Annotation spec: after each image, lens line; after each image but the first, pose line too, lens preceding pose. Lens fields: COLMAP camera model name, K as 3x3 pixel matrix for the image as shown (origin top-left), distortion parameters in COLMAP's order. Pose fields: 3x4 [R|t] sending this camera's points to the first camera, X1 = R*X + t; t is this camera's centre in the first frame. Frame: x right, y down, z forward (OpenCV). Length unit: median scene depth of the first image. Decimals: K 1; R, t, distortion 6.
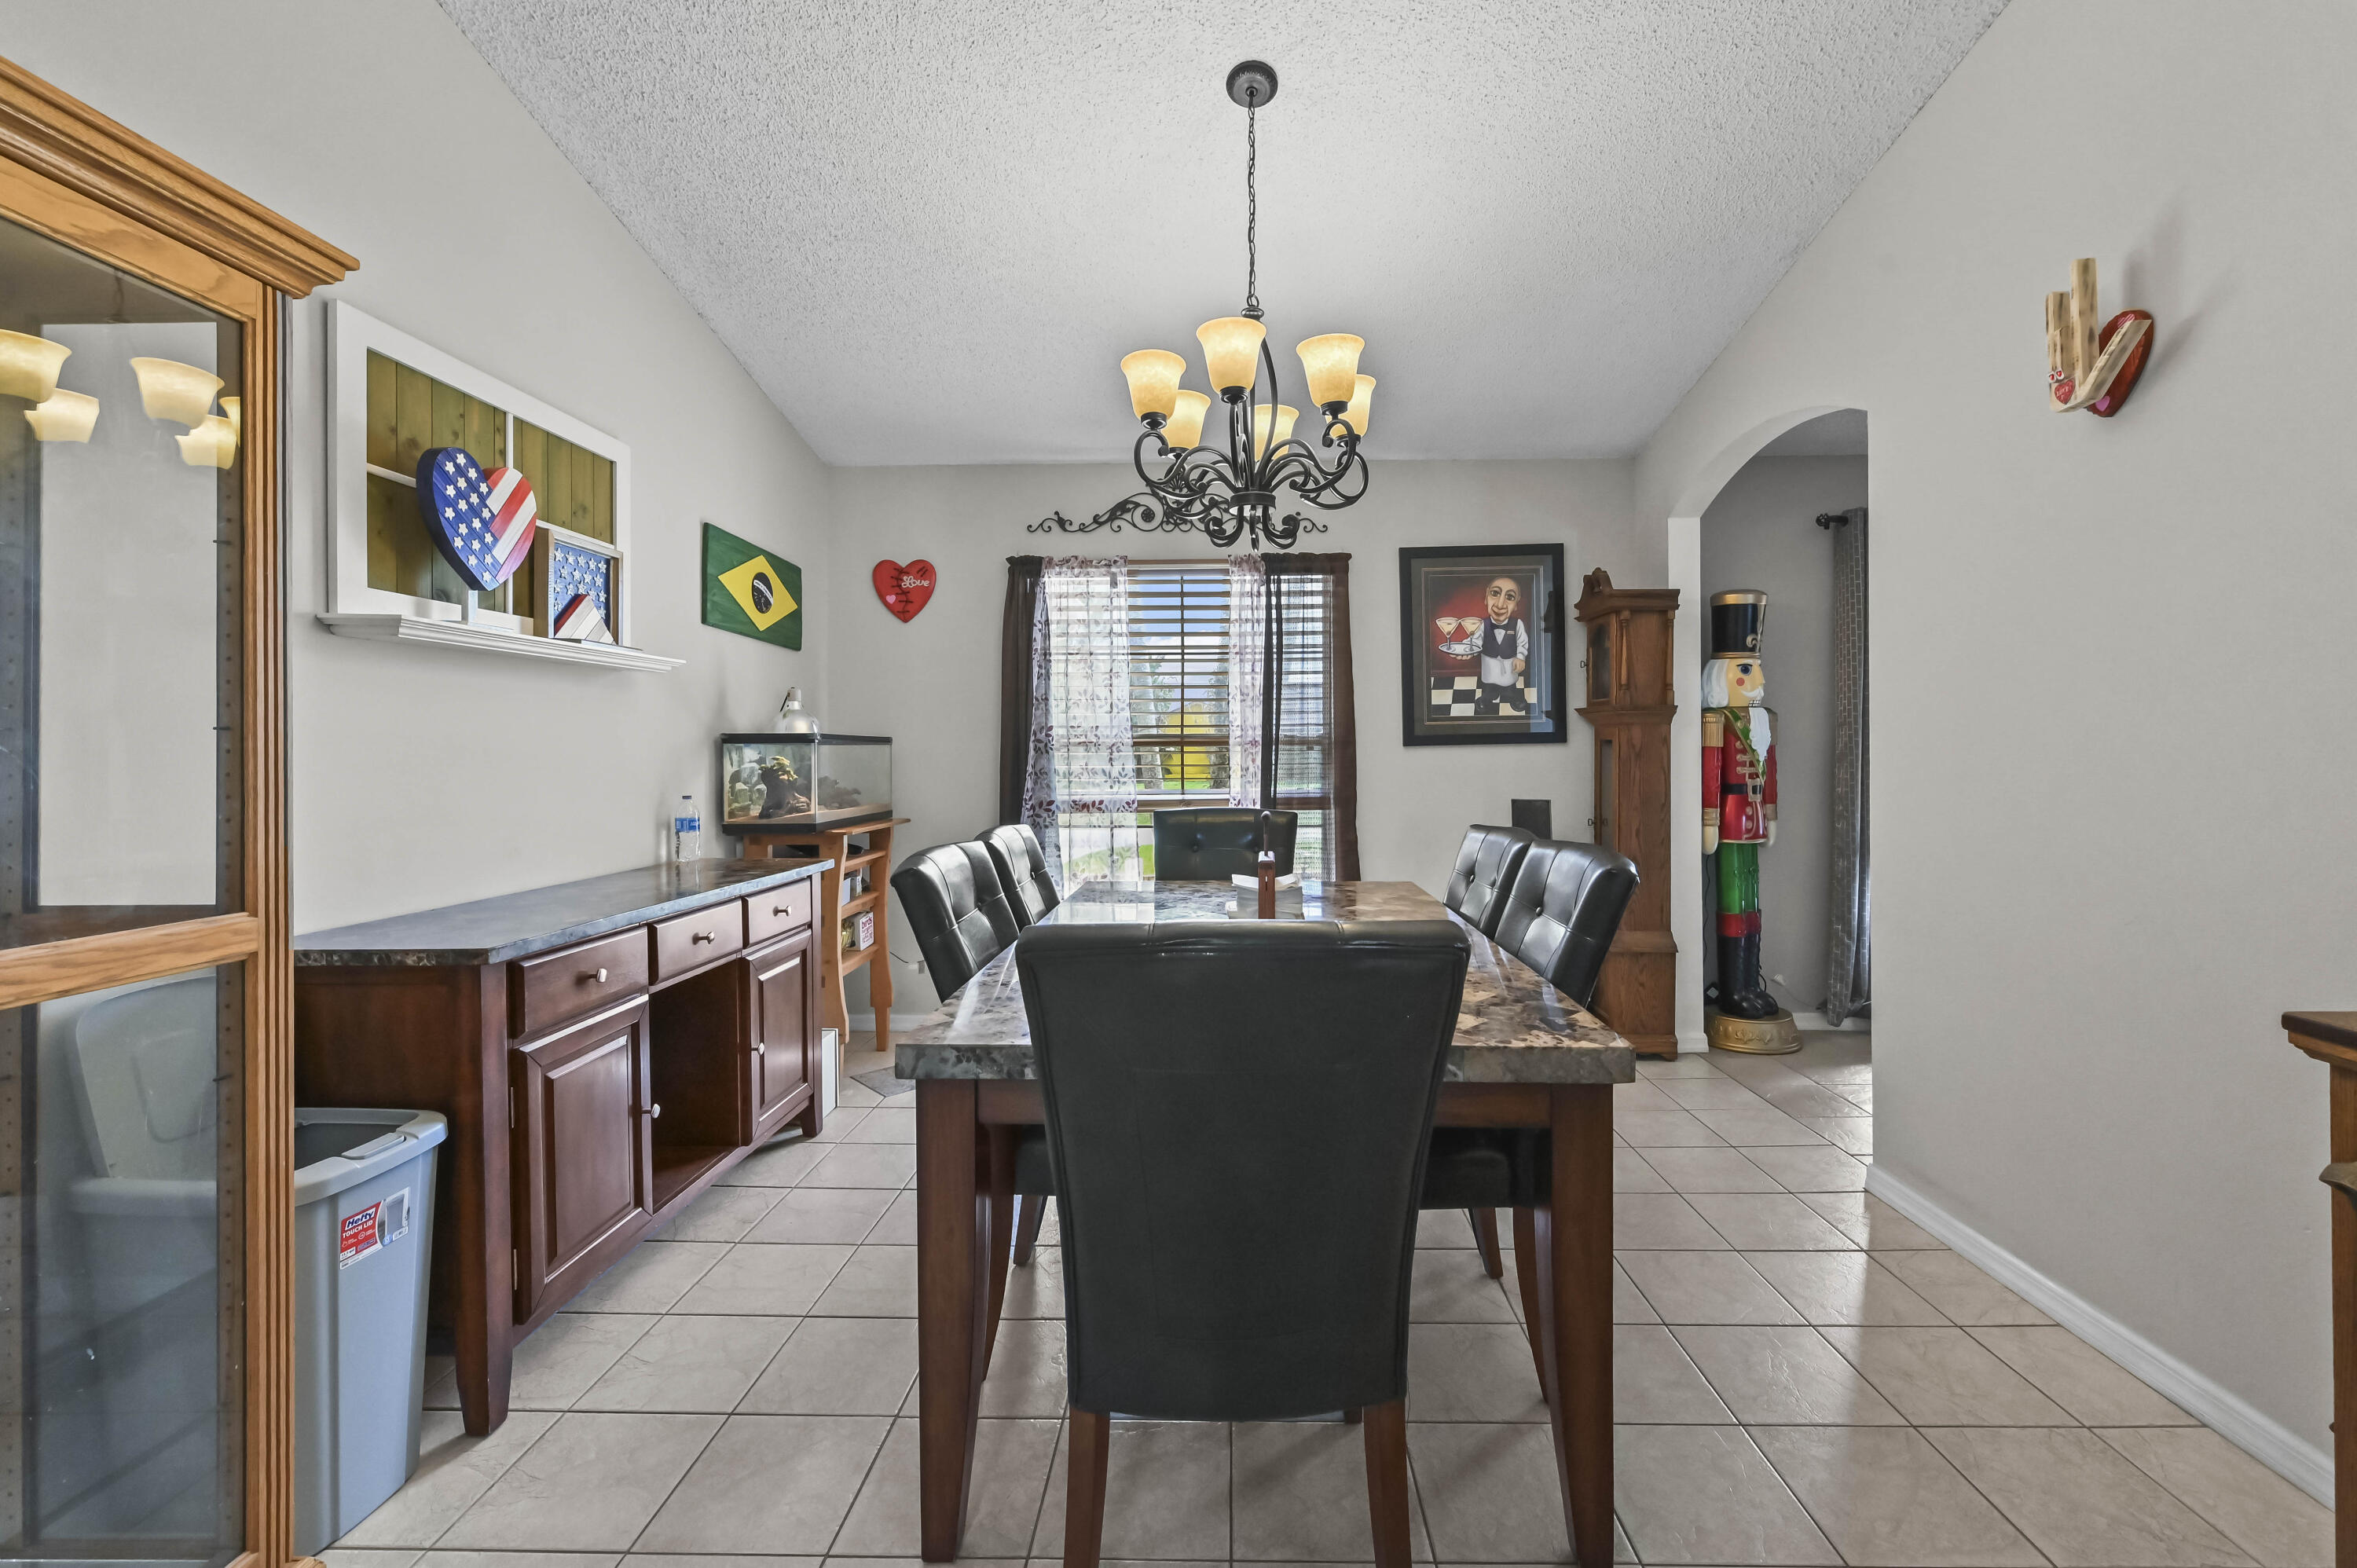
lens RADIAL K [[964.1, 0, 1189.8], [0, 964.1, 764.1], [0, 0, 1]] dist [0.001559, 0.000008]
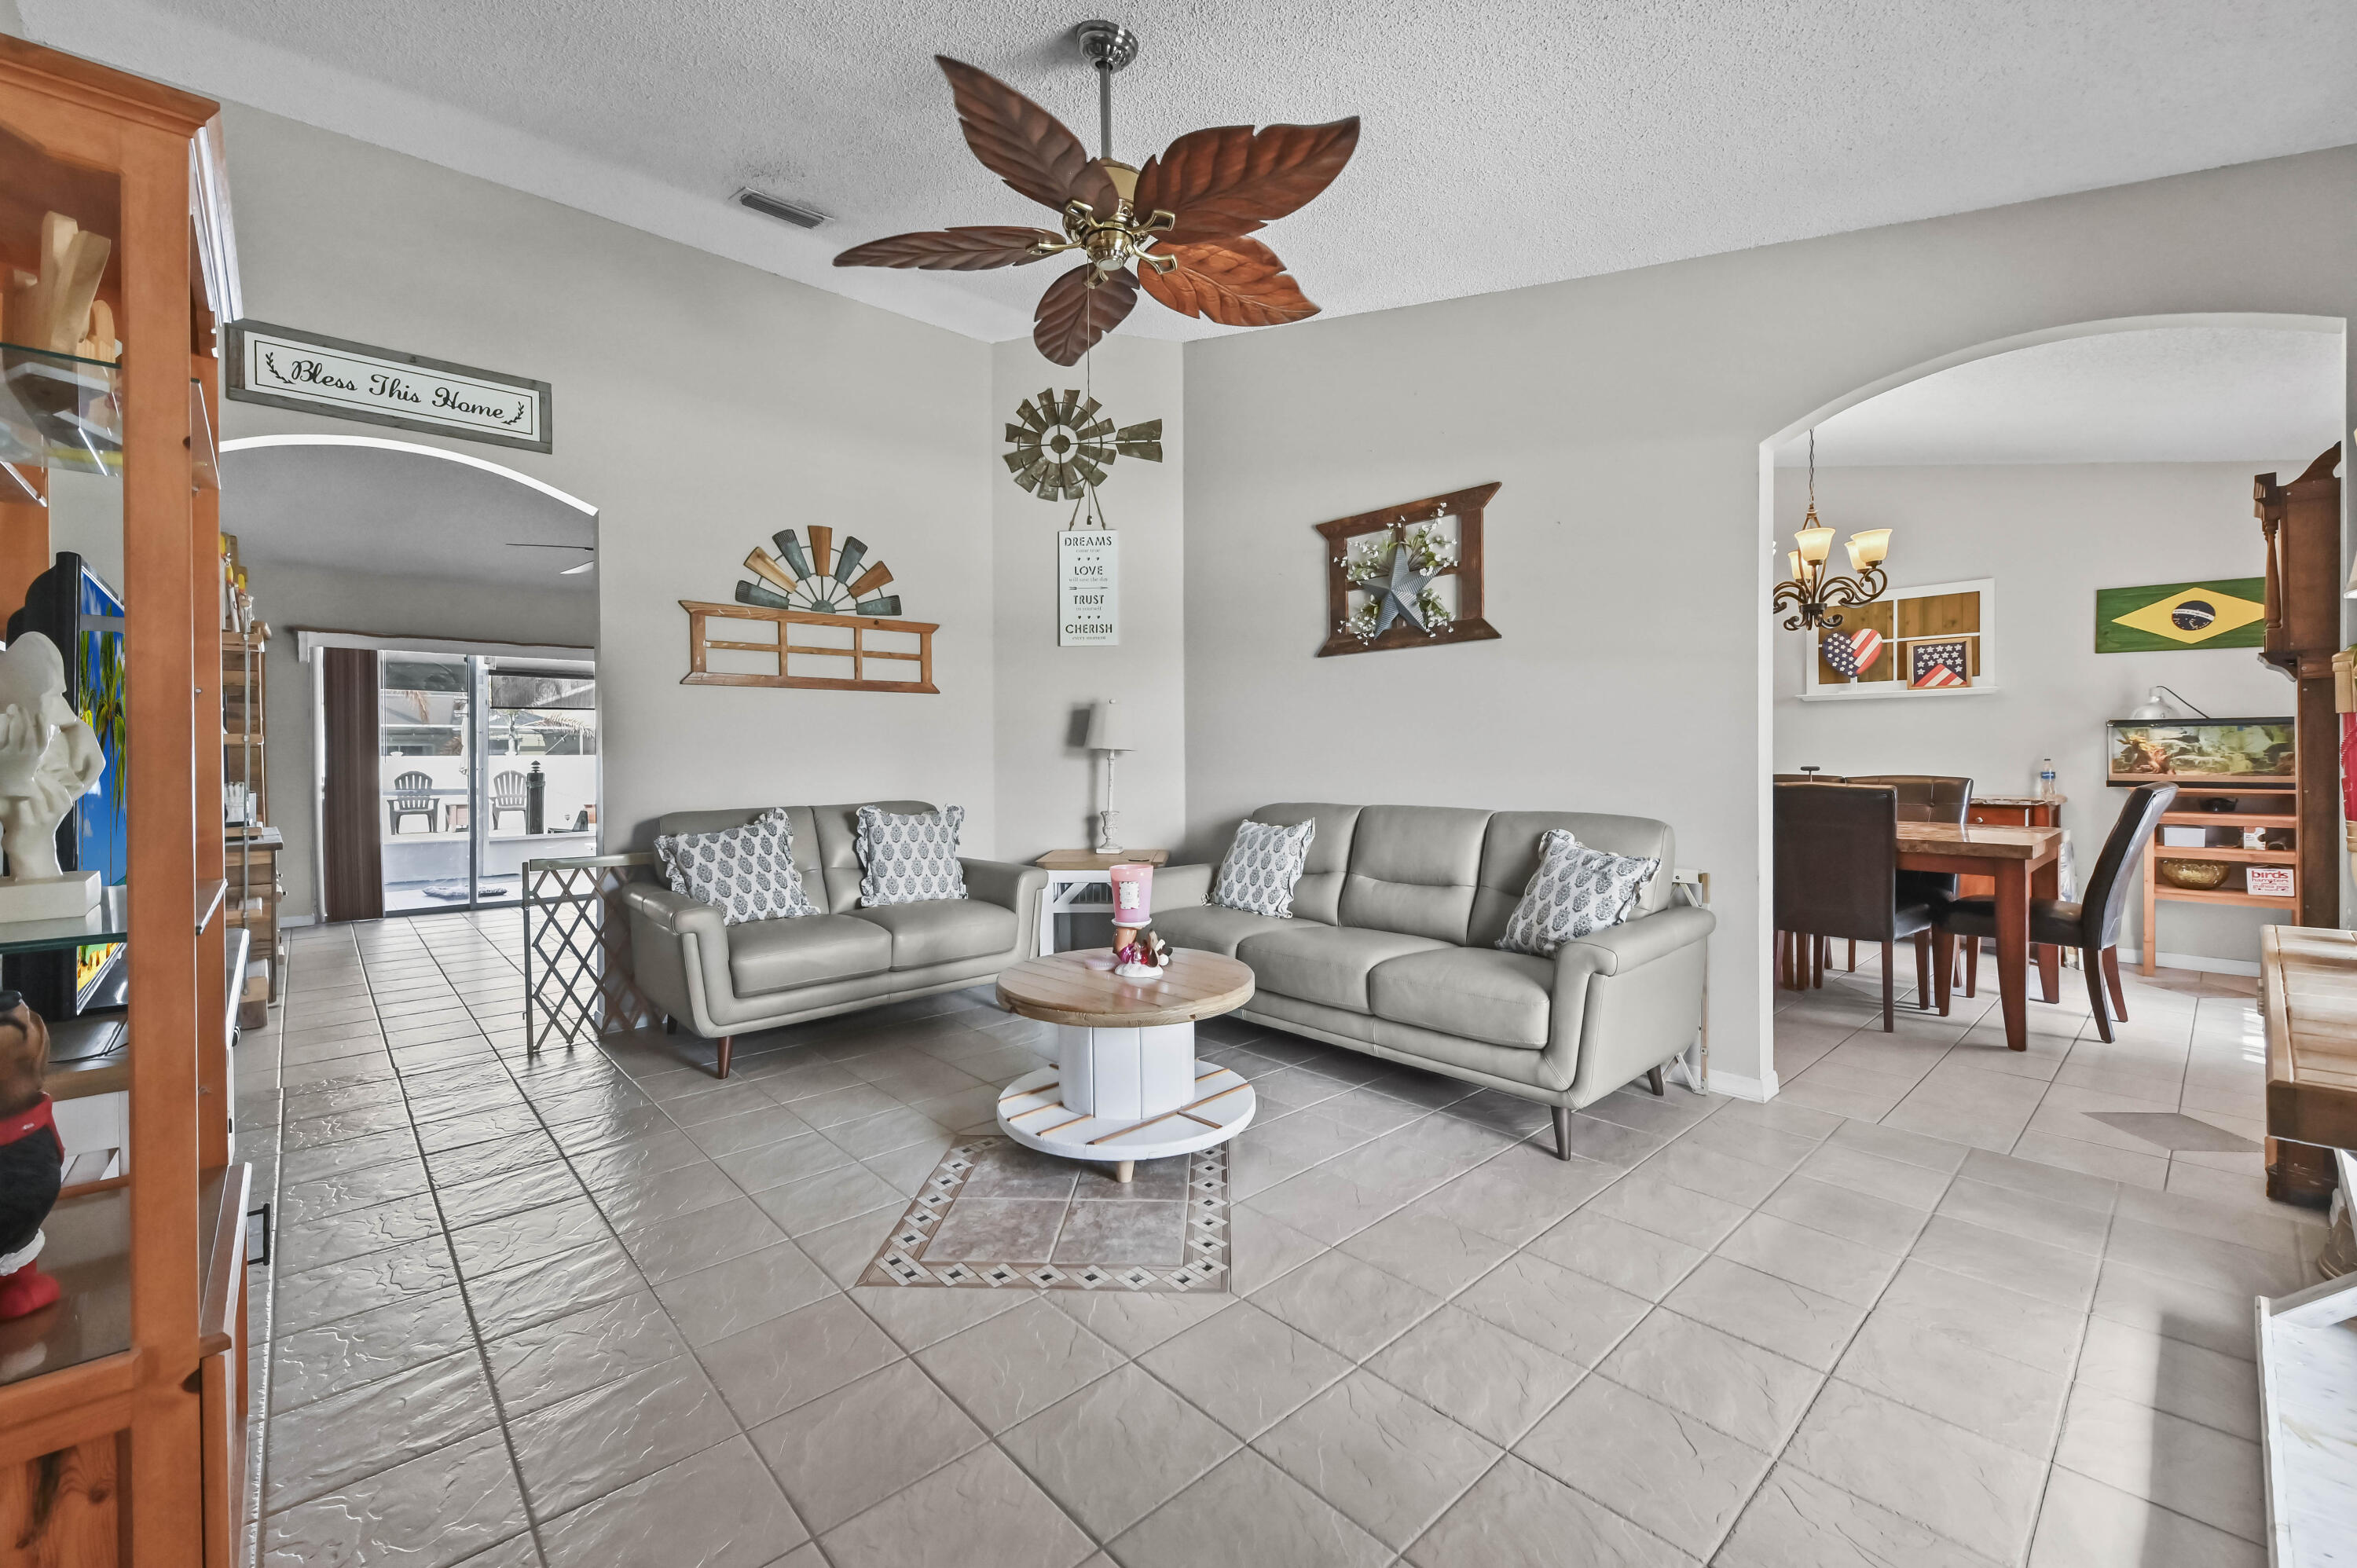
lens RADIAL K [[964.1, 0, 1166.4], [0, 964.1, 754.5], [0, 0, 1]] dist [0.001559, 0.000008]
pose [[-0.717743, 0.011619, -0.696211, 2.530630], [0.001530, 0.999885, 0.015109, -0.005241], [0.696306, 0.009779, -0.717678, 1.575147]]
